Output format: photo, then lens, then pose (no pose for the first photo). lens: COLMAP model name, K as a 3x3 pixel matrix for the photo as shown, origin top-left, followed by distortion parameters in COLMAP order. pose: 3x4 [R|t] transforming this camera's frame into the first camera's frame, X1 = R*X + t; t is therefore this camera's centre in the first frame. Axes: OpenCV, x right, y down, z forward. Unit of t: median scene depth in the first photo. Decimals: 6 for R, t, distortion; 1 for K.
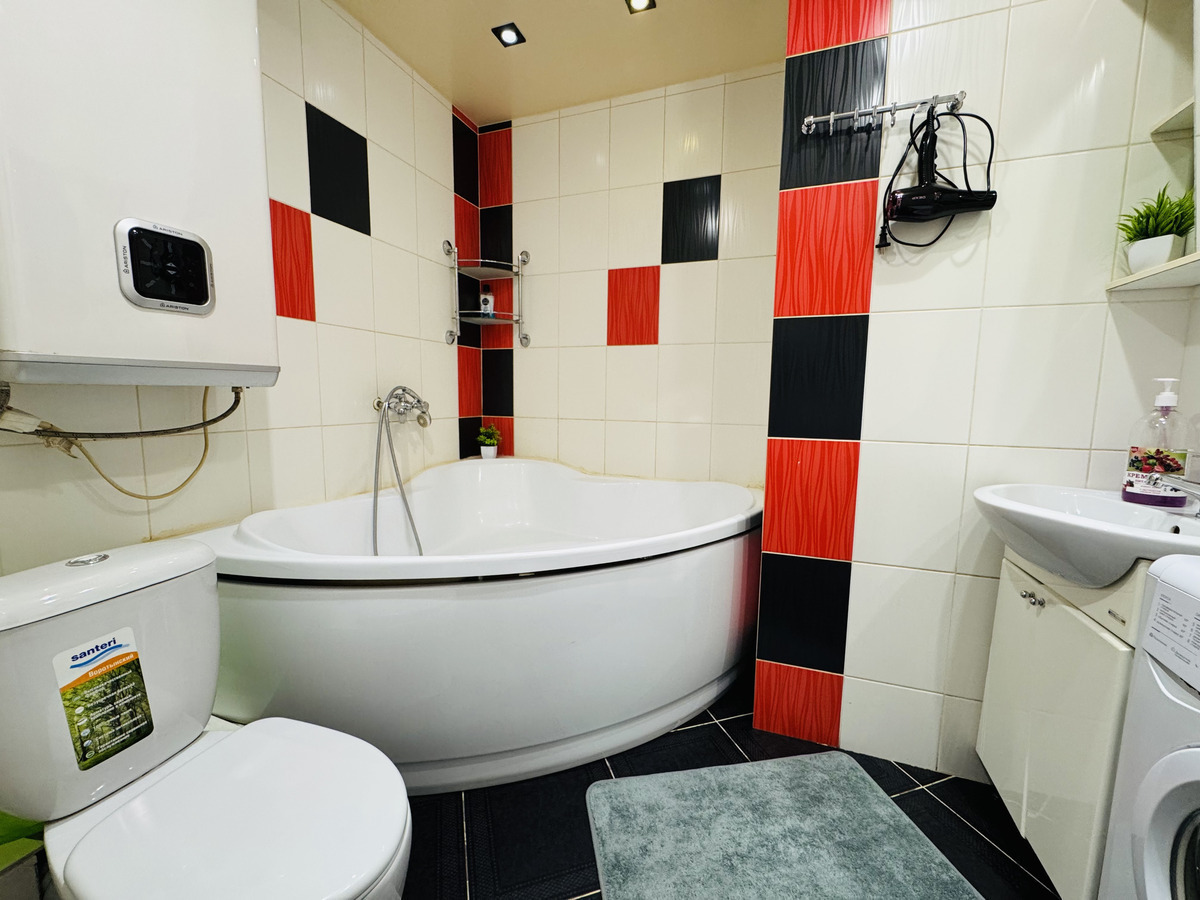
lens RADIAL K [[480.0, 0, 599.3], [0, 480.0, 451.1], [0, 0, 1]] dist [-0.003848, 0.001556]
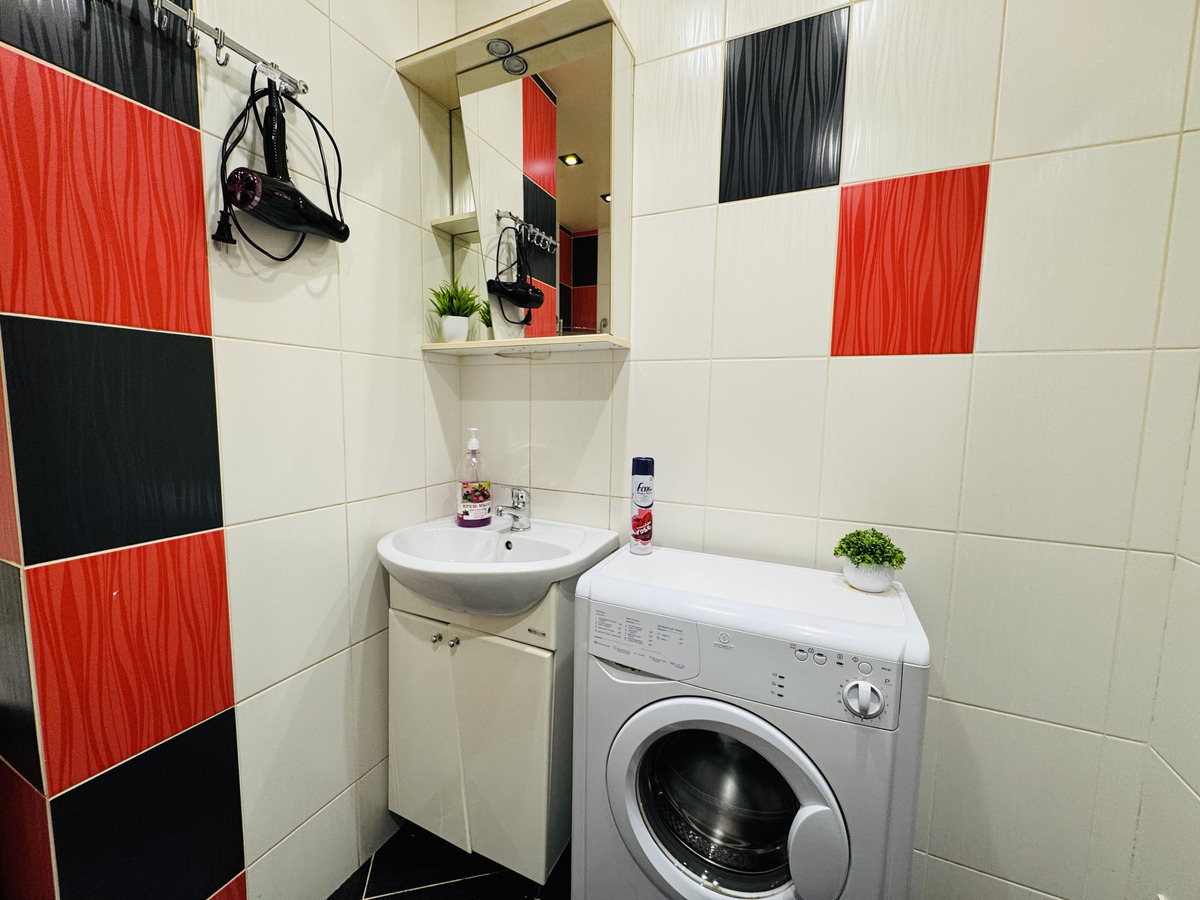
lens RADIAL K [[480.0, 0, 596.7], [0, 480.0, 452.1], [0, 0, 1]] dist [-0.003848, 0.001556]
pose [[0.087181, -0.107440, 0.990382, -0.062787], [0.102741, 0.989835, 0.098337, -0.155260], [-0.990880, 0.093180, 0.097333, 0.470400]]
